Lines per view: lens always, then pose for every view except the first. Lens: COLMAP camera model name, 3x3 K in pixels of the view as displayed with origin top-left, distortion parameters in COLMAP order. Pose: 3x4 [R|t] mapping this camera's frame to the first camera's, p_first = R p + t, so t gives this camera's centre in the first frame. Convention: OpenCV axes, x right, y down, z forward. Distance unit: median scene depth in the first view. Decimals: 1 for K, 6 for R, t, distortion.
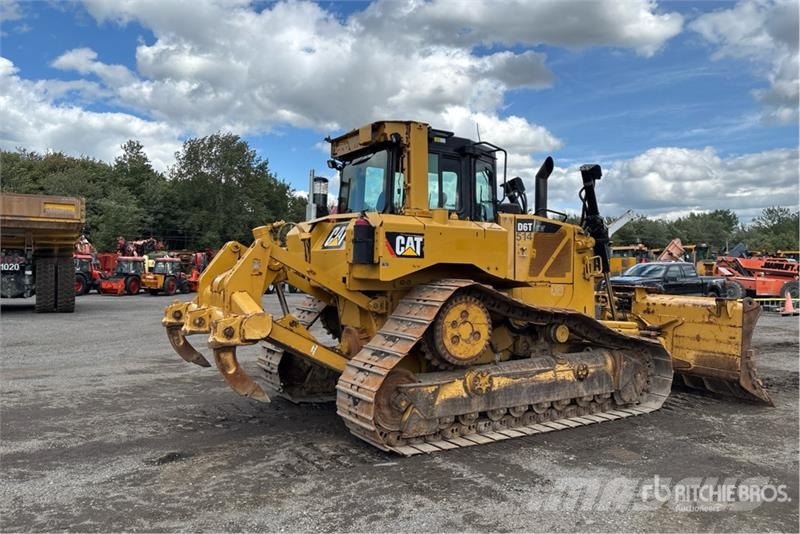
lens RADIAL K [[592.7, 0, 400.0], [0, 592.7, 267.0], [0, 0, 1]] dist [0.069419, -0.086710]
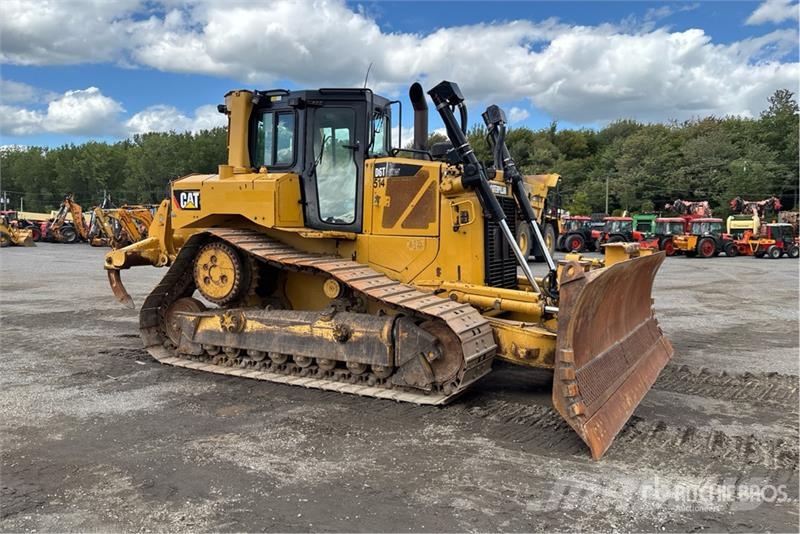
lens RADIAL K [[605.2, 0, 411.6], [0, 605.2, 267.2], [0, 0, 1]] dist [0.069985, -0.097754]
pose [[0.517693, 0.049654, -0.854124, 1.044348], [0.001769, 0.998250, 0.059104, 0.022111], [0.855564, -0.032109, 0.516700, 0.579152]]
